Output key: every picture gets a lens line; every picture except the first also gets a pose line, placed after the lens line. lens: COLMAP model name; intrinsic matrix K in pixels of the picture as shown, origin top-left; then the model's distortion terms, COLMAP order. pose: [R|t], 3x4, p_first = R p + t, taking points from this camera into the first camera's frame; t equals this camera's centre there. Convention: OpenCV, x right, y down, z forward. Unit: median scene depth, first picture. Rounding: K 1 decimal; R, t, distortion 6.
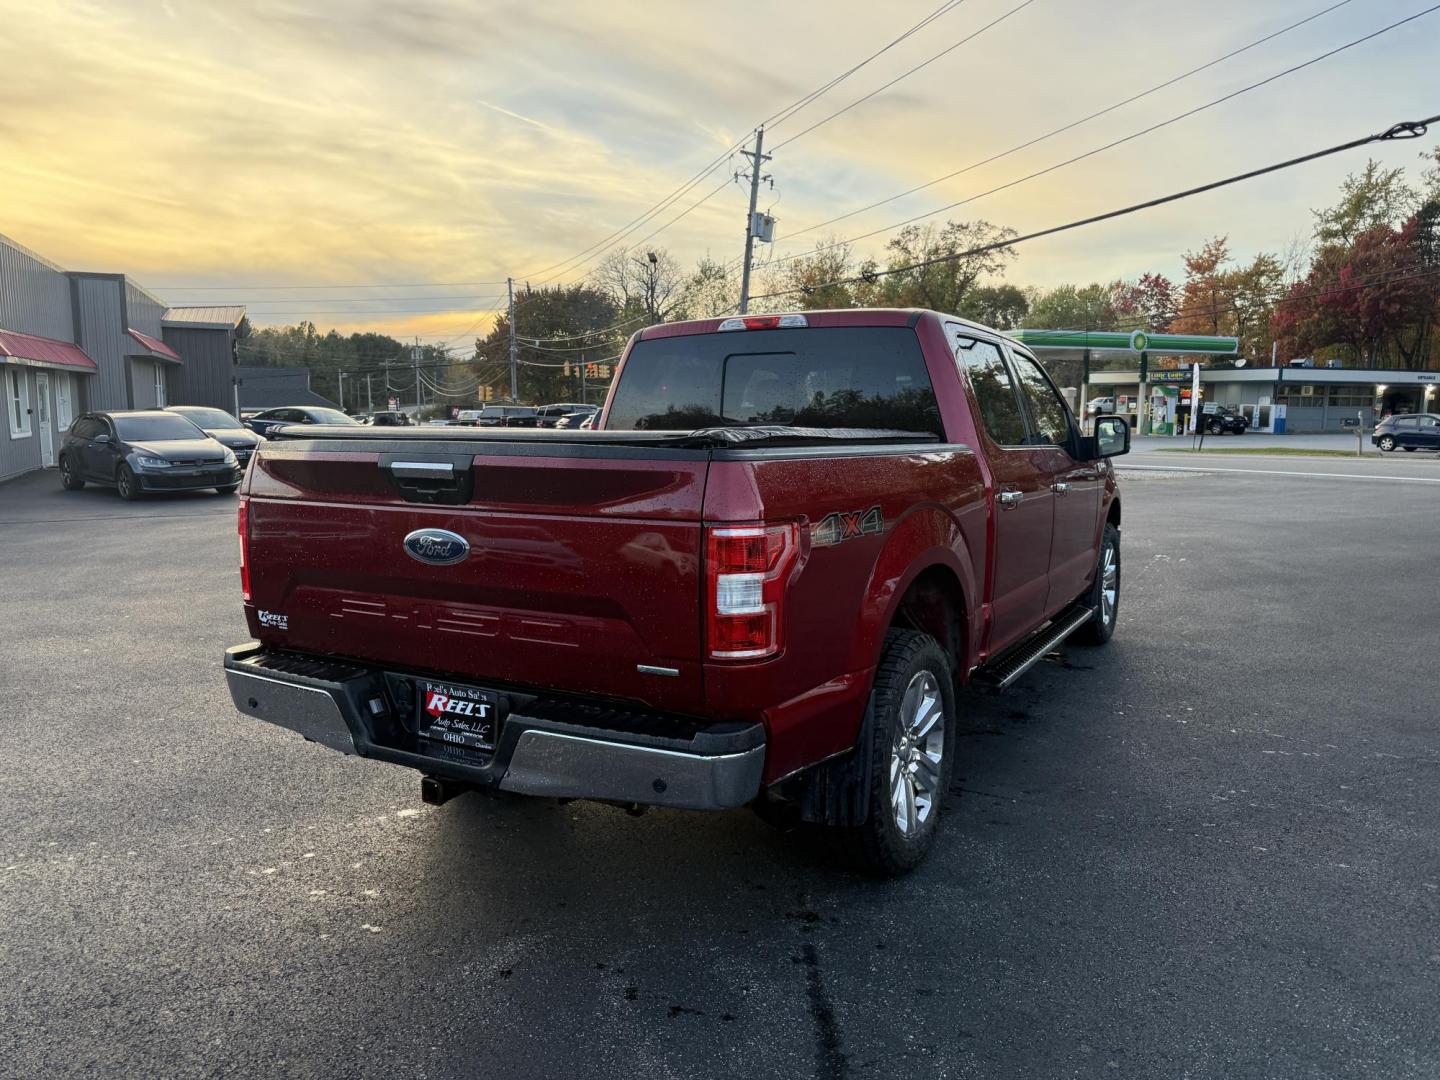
lens RADIAL K [[1024.8, 0, 721.8], [0, 1024.8, 547.3], [0, 0, 1]] dist [0.076012, -0.110073]
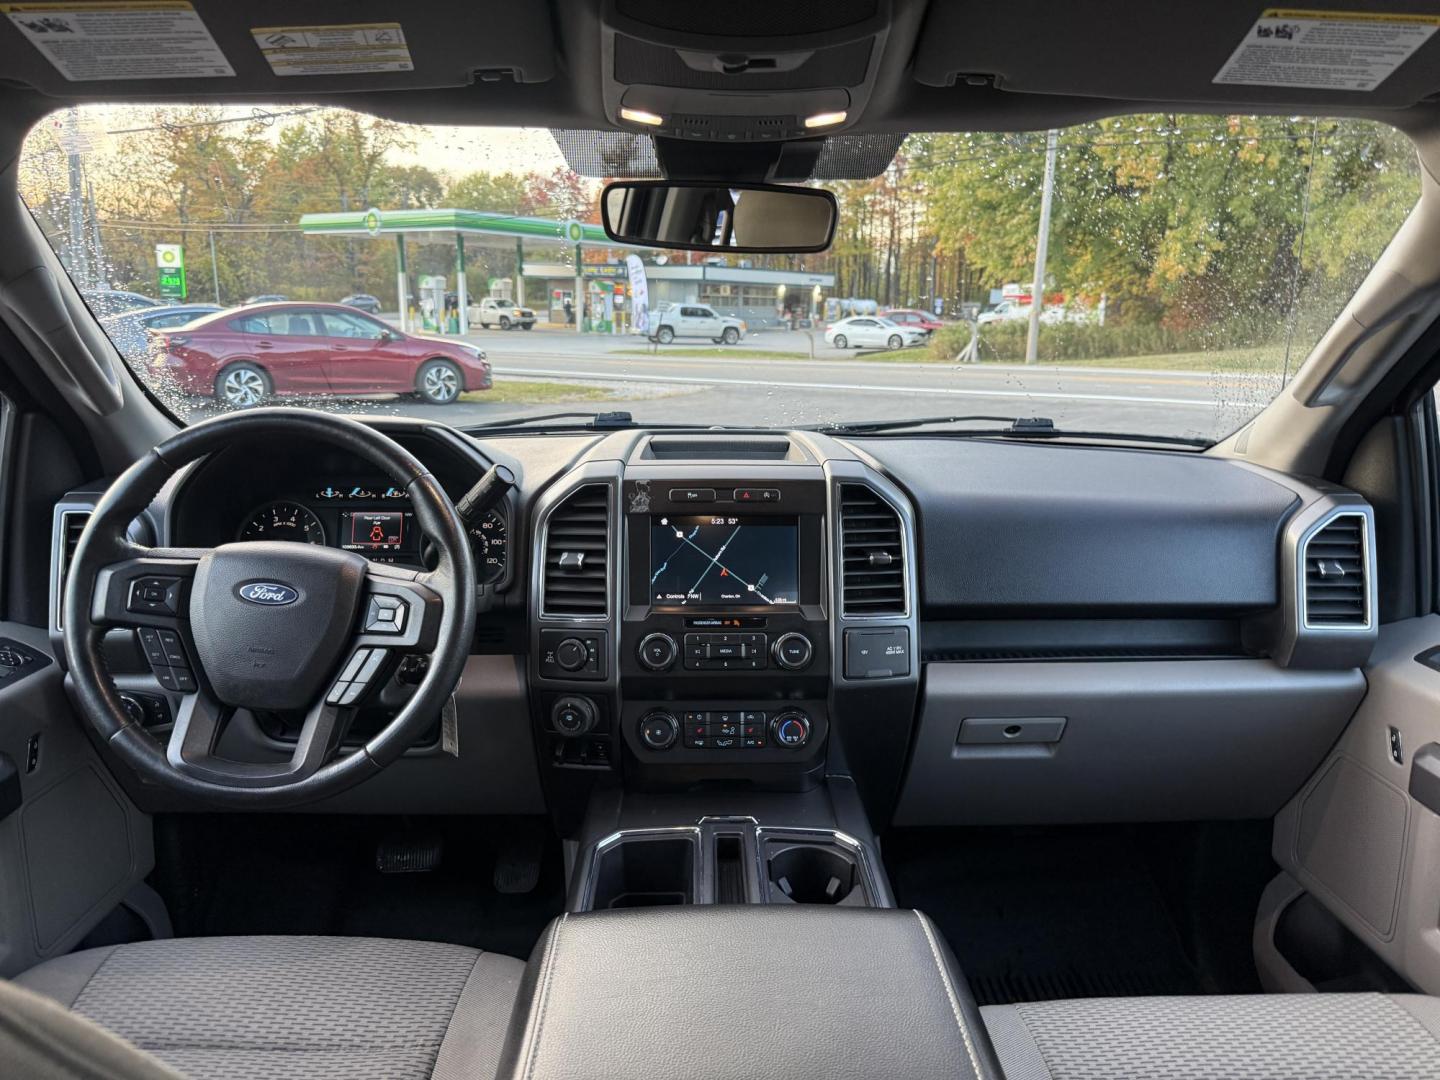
lens RADIAL K [[1055.5, 0, 720.0], [0, 1055.5, 540.0], [0, 0, 1]] dist [-0.013821, -0.005199]
pose [[0.860002, -0.093265, 0.501696, 0.020742], [0.047254, 0.993487, 0.103685, -0.022993], [-0.508099, -0.065462, 0.858808, 0.152645]]
